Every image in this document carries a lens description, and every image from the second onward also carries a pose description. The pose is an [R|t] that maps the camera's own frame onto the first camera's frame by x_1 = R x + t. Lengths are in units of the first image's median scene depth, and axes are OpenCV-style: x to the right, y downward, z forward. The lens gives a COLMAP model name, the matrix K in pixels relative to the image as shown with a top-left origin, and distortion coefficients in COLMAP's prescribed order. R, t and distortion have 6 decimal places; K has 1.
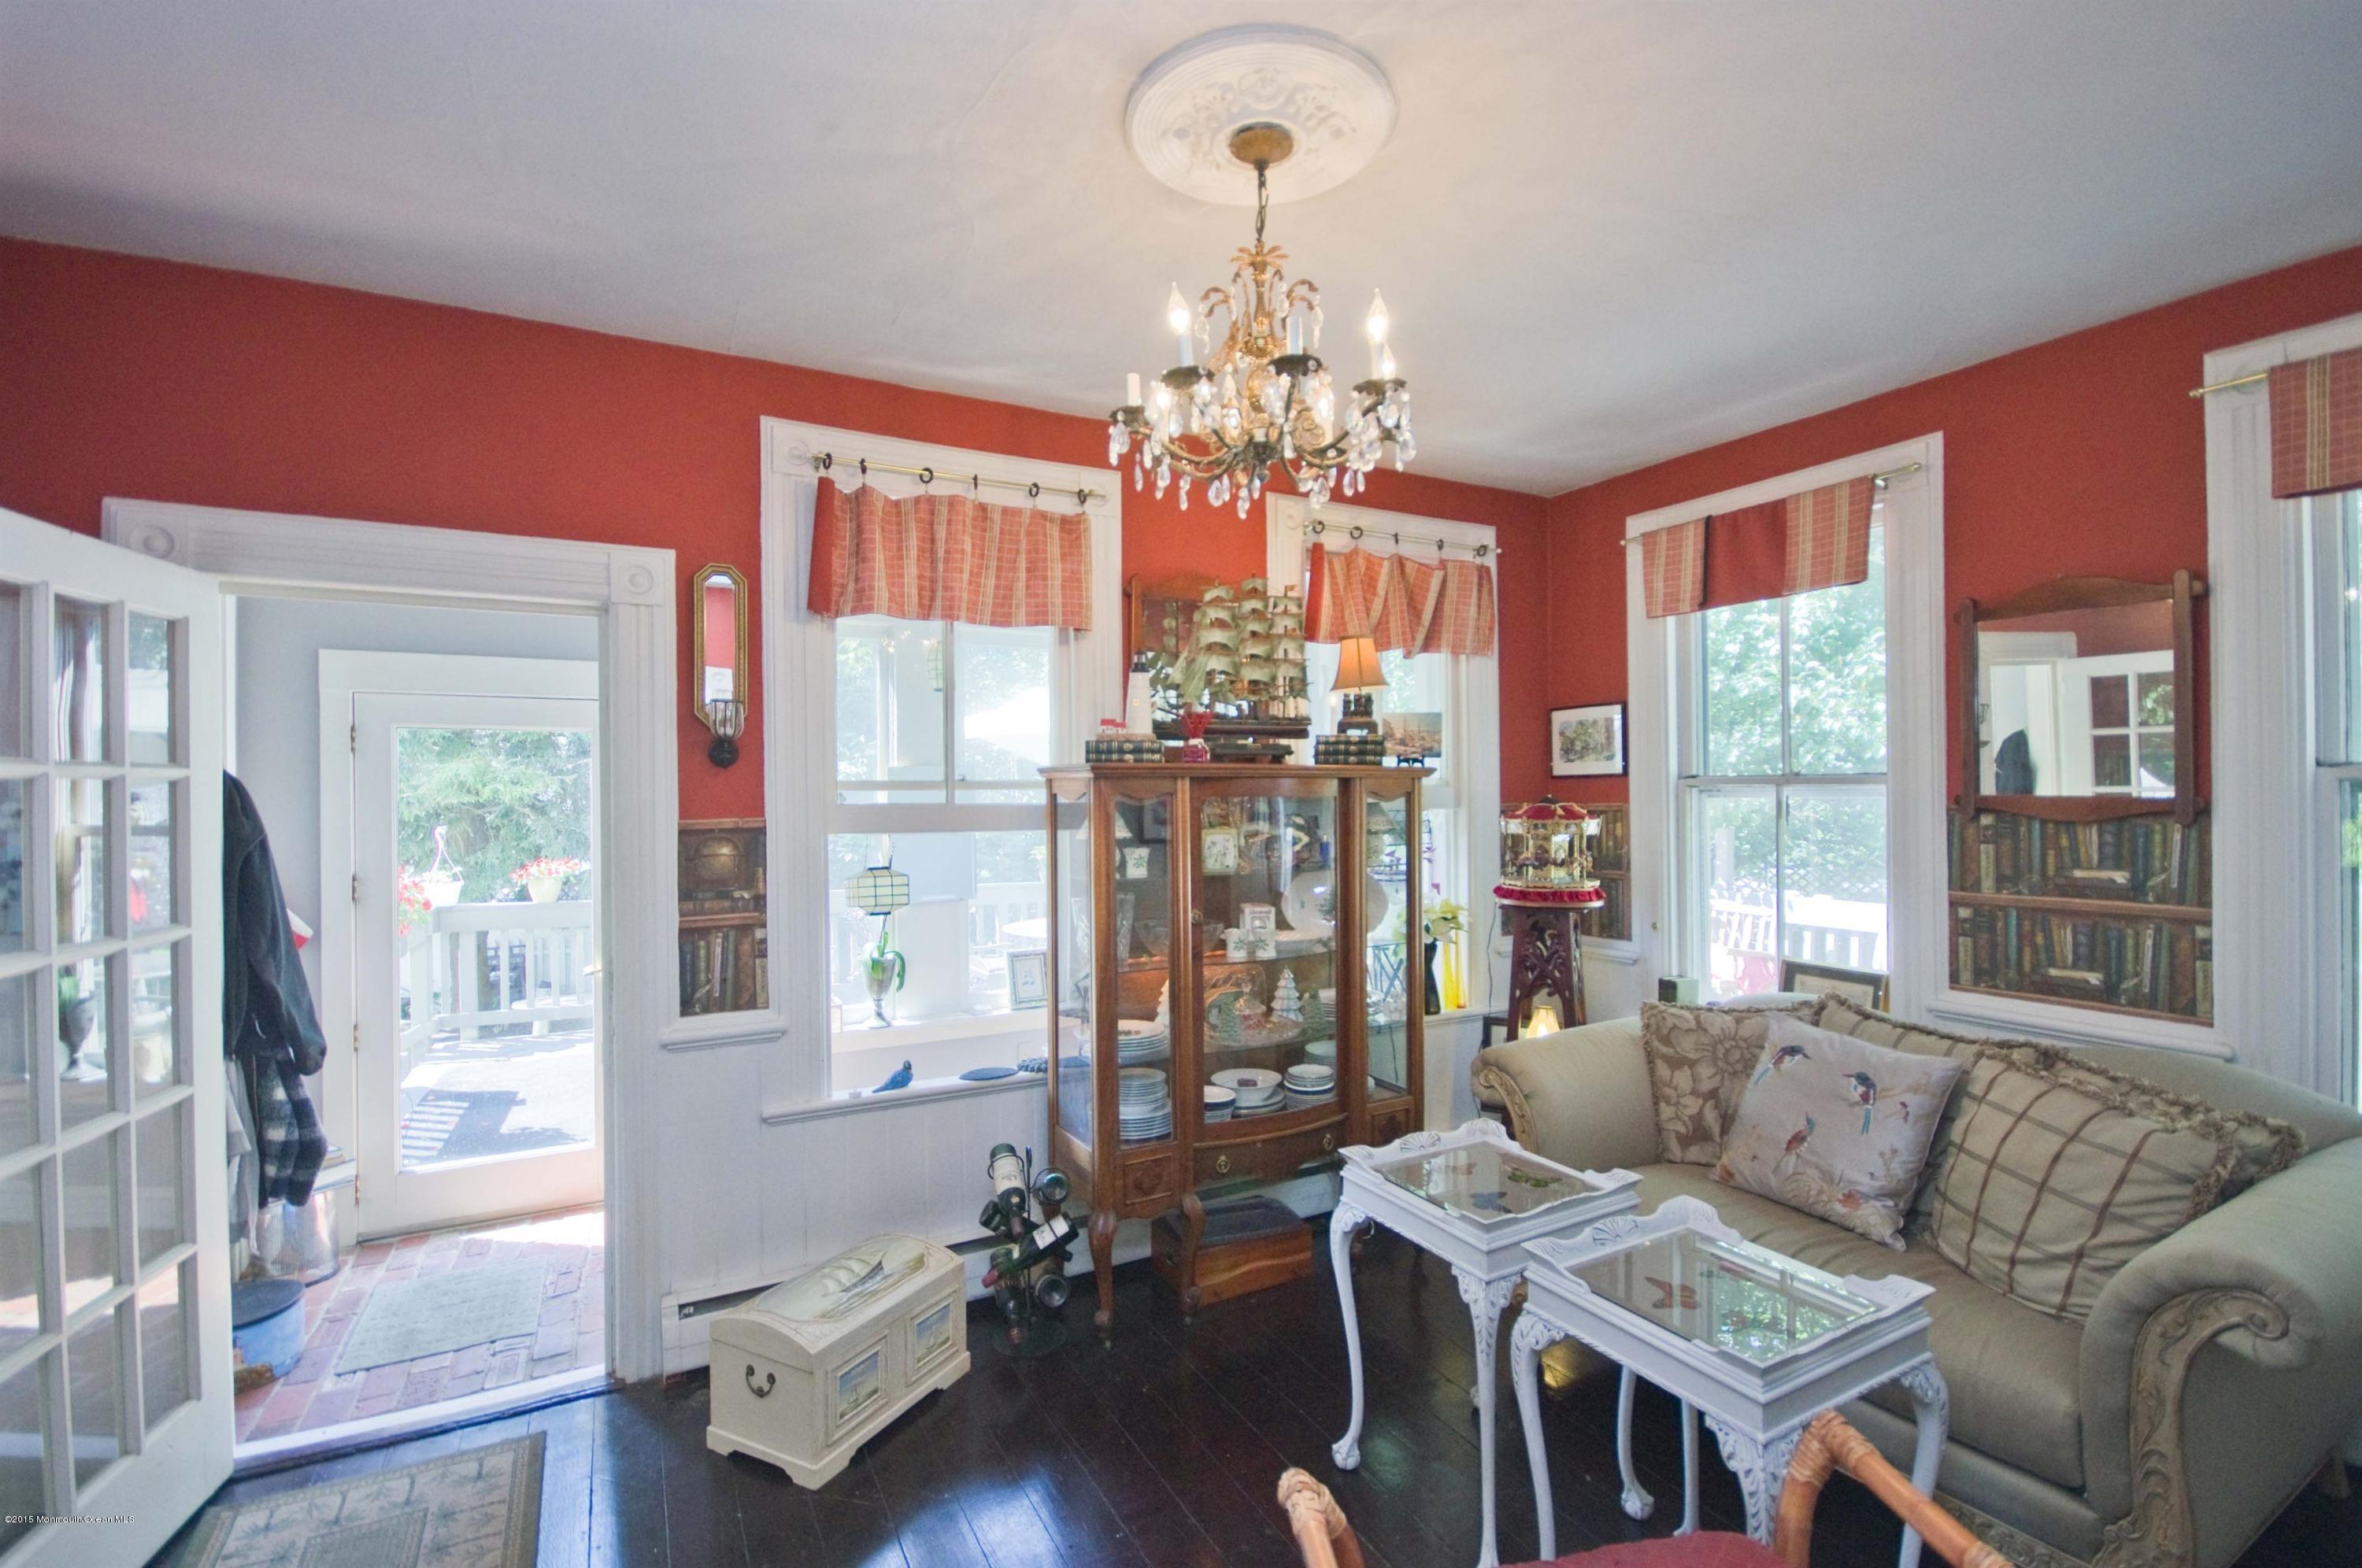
lens RADIAL K [[1039.8, 0, 1184.3], [0, 1039.8, 793.4], [0, 0, 1]] dist [0.000648, 0.000466]
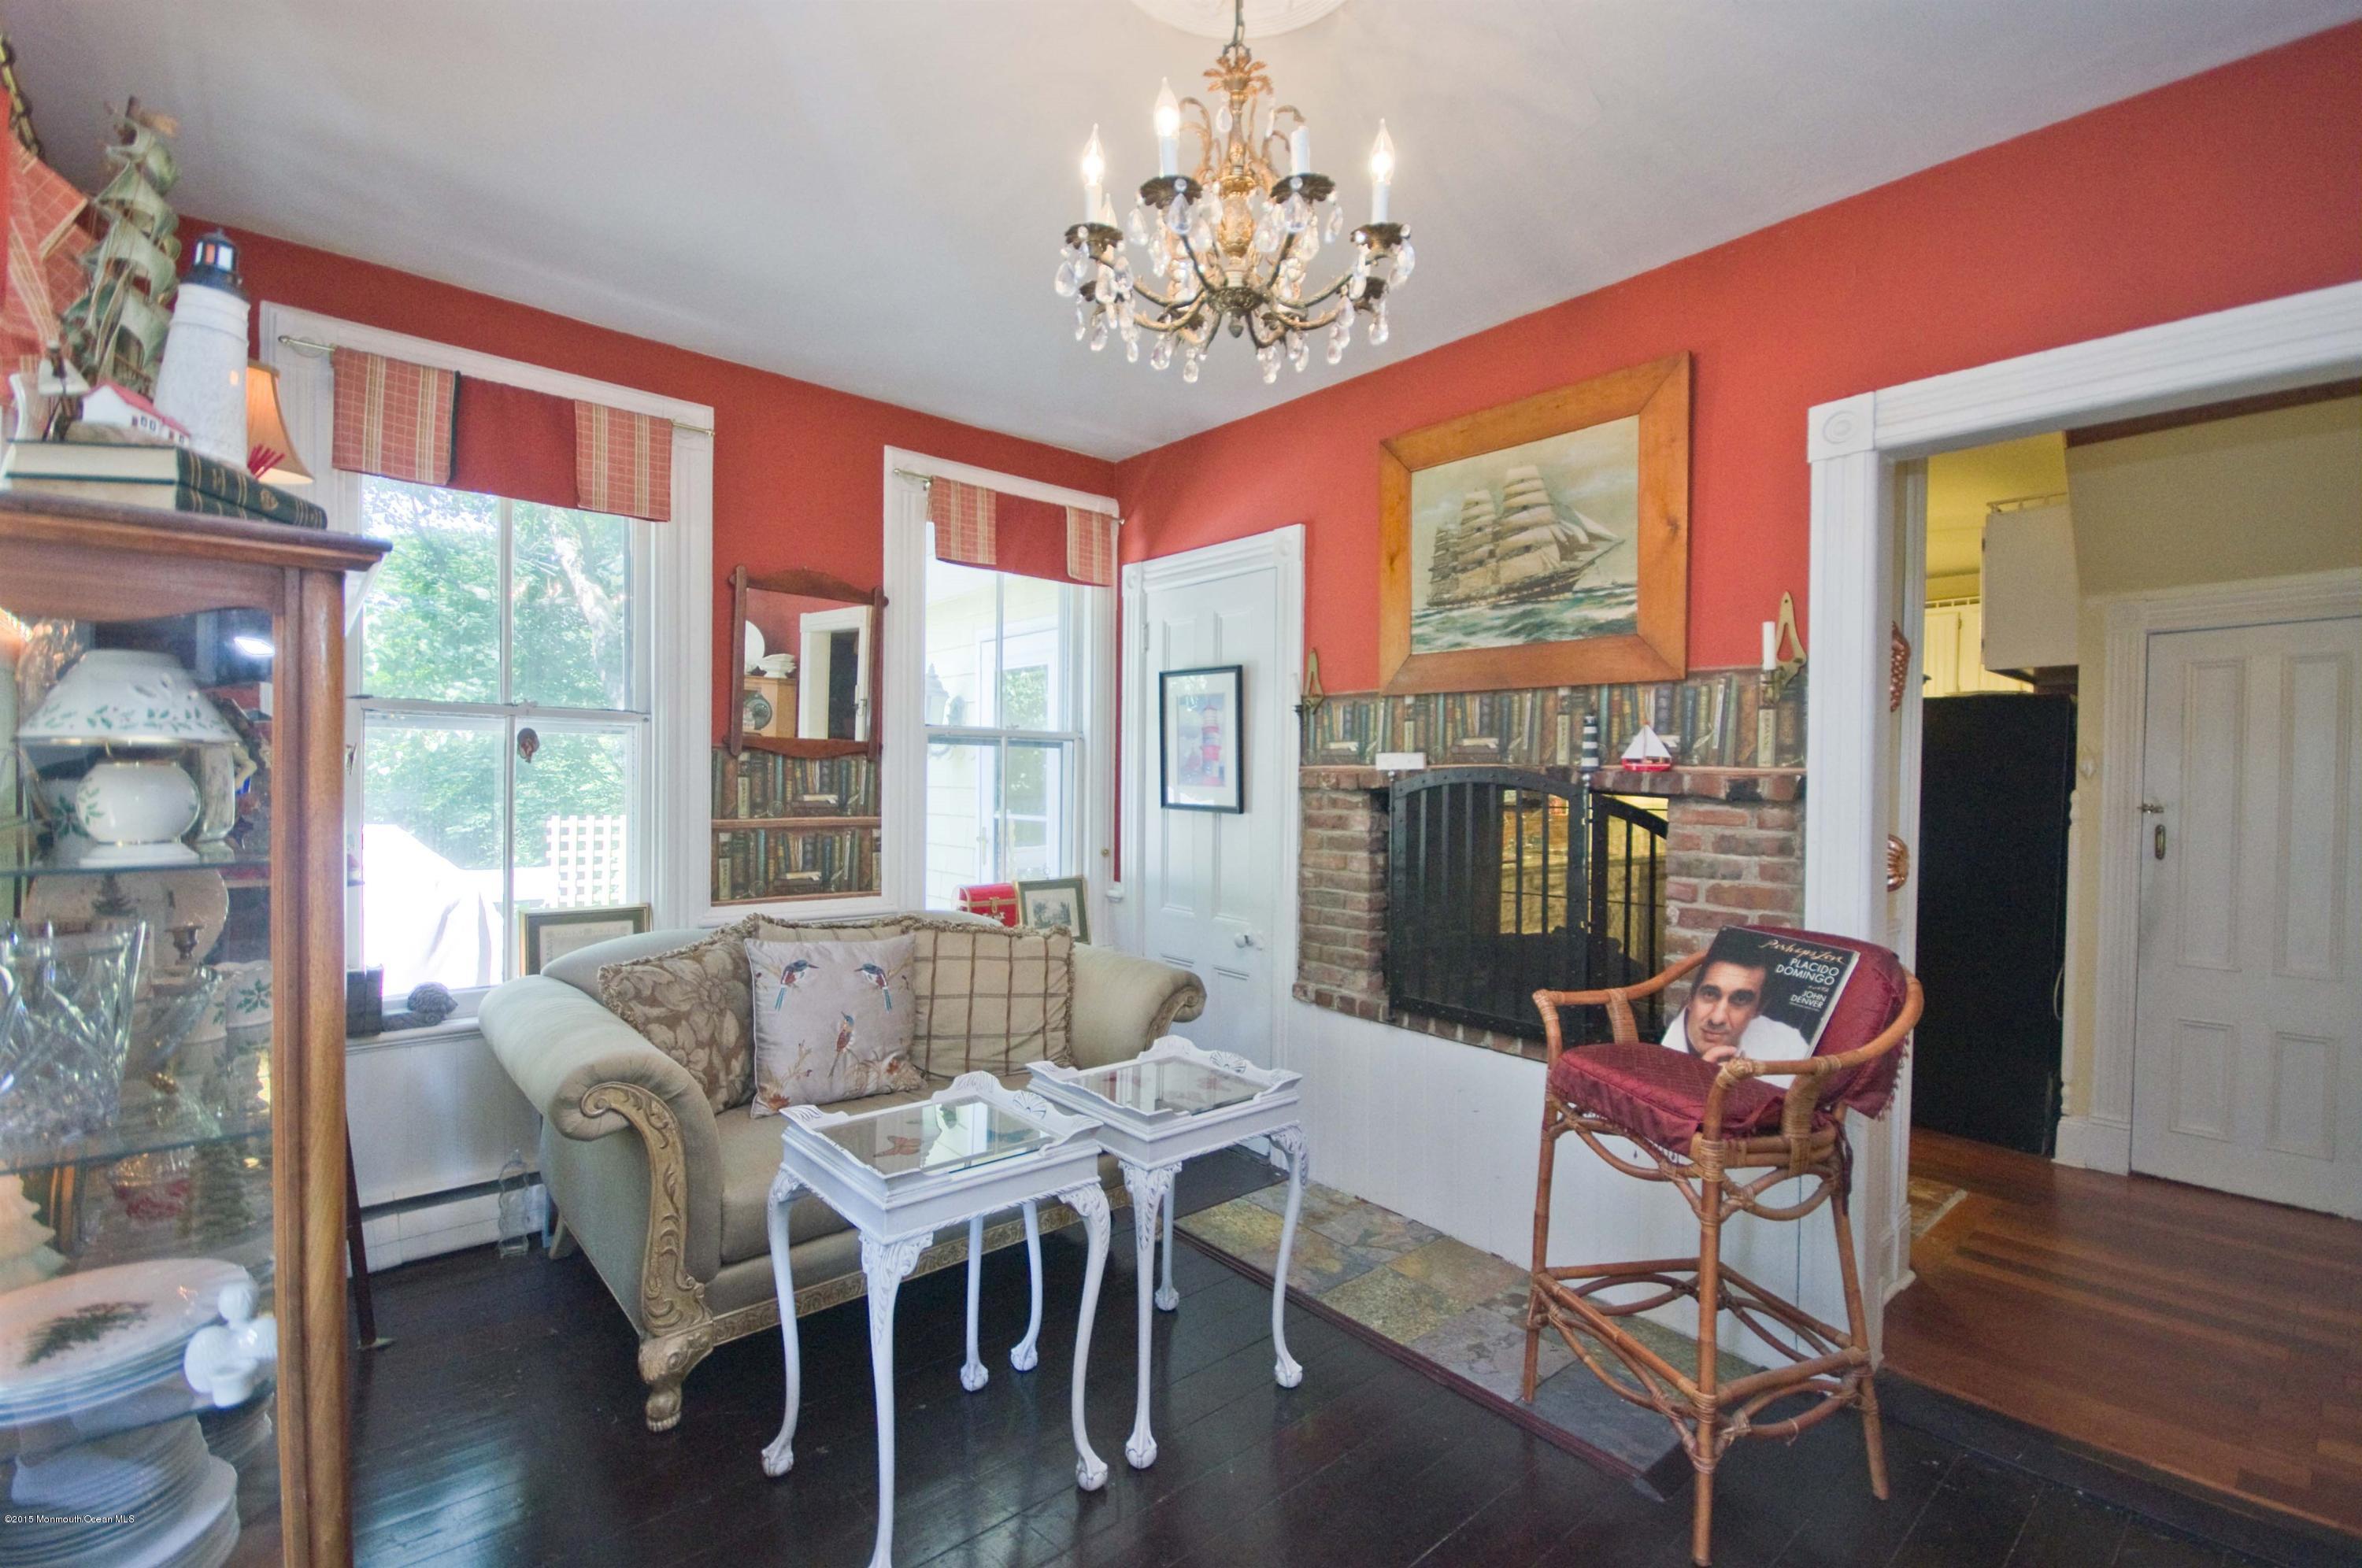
lens RADIAL K [[1039.8, 0, 1184.3], [0, 1039.8, 793.4], [0, 0, 1]] dist [0.000648, 0.000466]
pose [[-0.217006, -0.008999, 0.976129, -0.493306], [-0.013451, 0.999890, 0.006228, 0.053621], [-0.976078, -0.011778, -0.217103, 0.776111]]
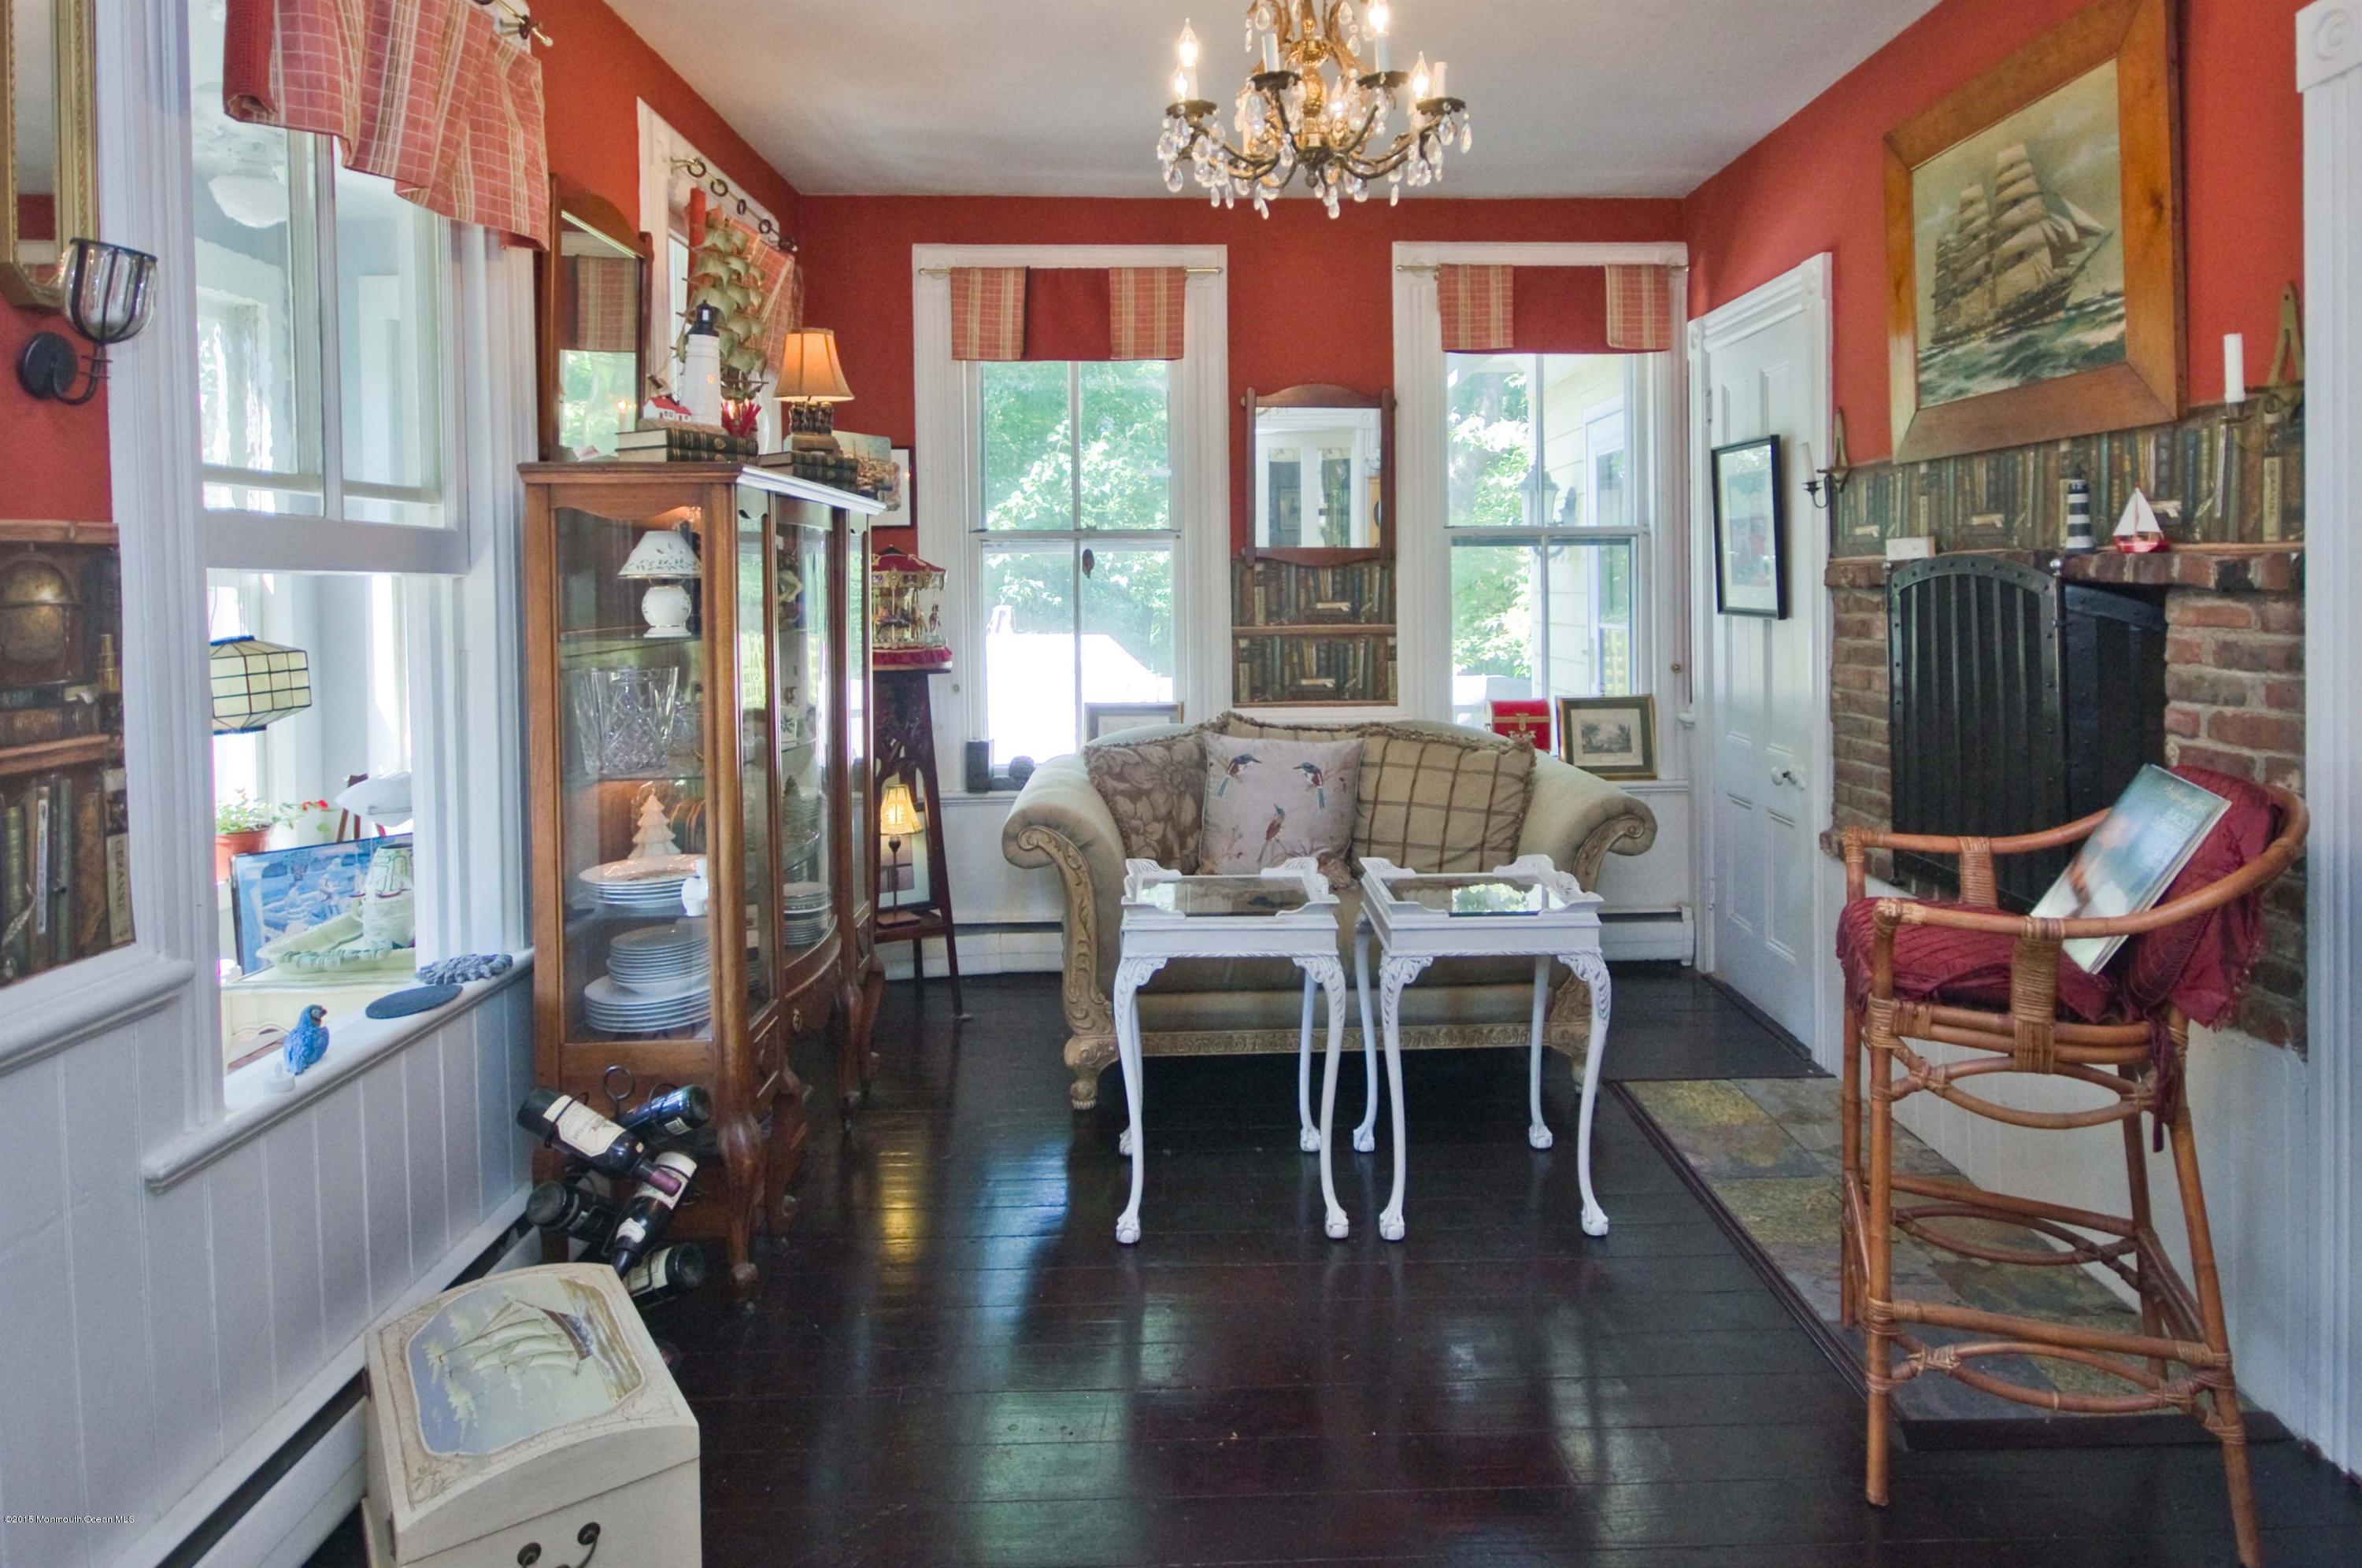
lens RADIAL K [[1359.2, 0, 1211.9], [0, 1359.2, 610.8], [0, 0, 1]] dist [0.001310, 0.001521]
pose [[0.455540, -0.014300, 0.890101, -0.713547], [0.005512, 0.999897, 0.013244, 0.056308], [-0.890198, -0.001127, 0.455572, 0.311395]]
